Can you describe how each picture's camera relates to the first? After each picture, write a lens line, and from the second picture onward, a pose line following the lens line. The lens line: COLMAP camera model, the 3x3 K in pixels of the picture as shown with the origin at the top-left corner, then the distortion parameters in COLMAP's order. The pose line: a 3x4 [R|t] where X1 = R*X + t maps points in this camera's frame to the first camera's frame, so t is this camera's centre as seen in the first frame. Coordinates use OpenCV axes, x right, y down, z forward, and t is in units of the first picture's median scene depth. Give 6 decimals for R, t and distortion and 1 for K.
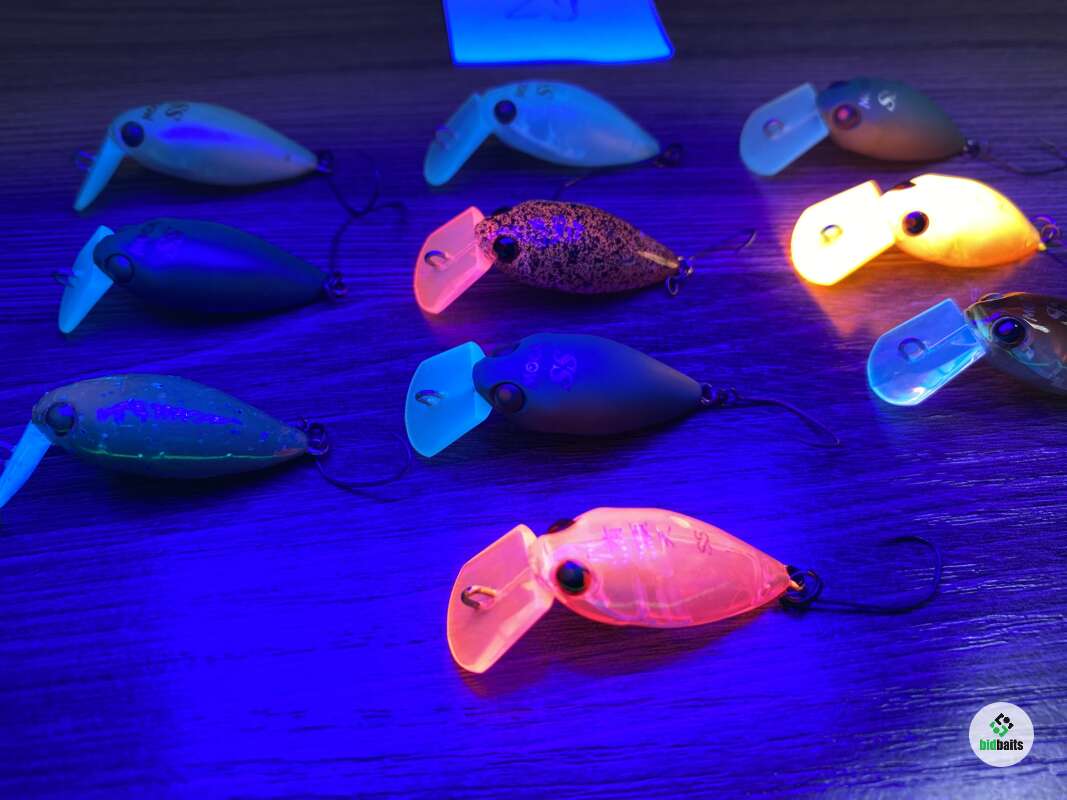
lens RADIAL K [[813.1, 0, 522.6], [0, 813.1, 410.7], [0, 0, 1]] dist [-0.046327, 0.012968]
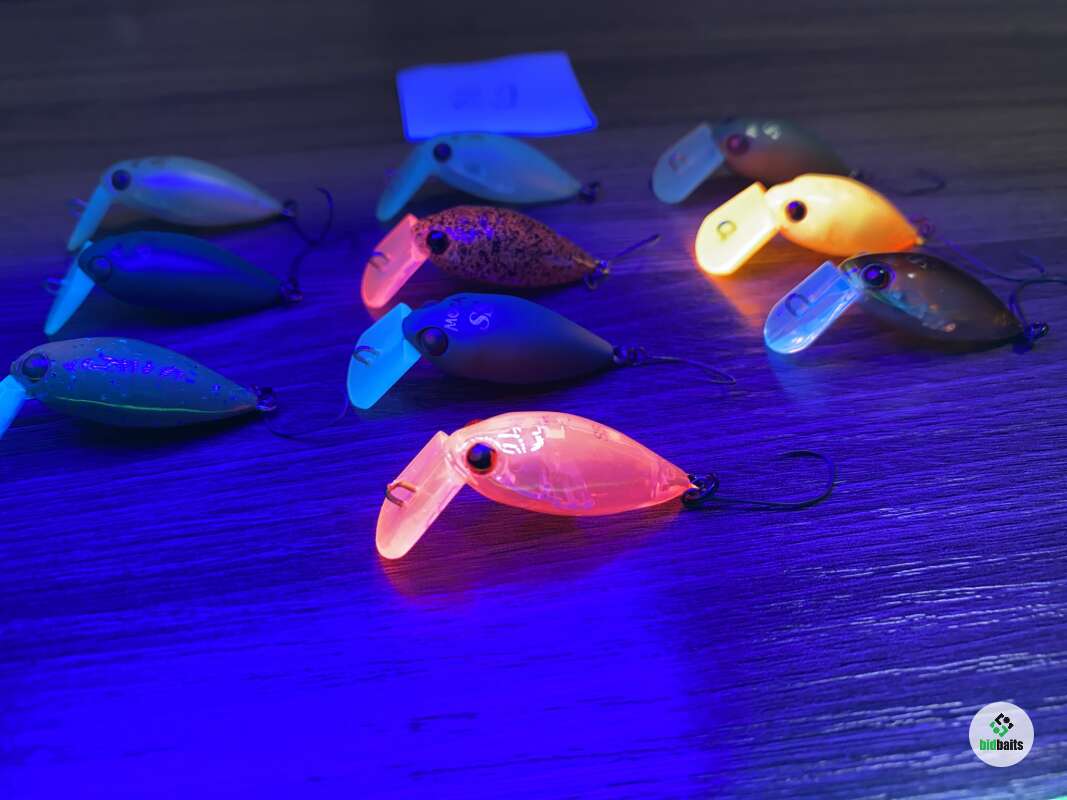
lens RADIAL K [[813.1, 0, 529.4], [0, 813.1, 428.1], [0, 0, 1]] dist [-0.046327, 0.012968]
pose [[0.999138, -0.041225, 0.004952, 0.095390], [0.041401, 0.980053, -0.194374, 0.293908], [0.003160, 0.194411, 0.980915, -0.076557]]
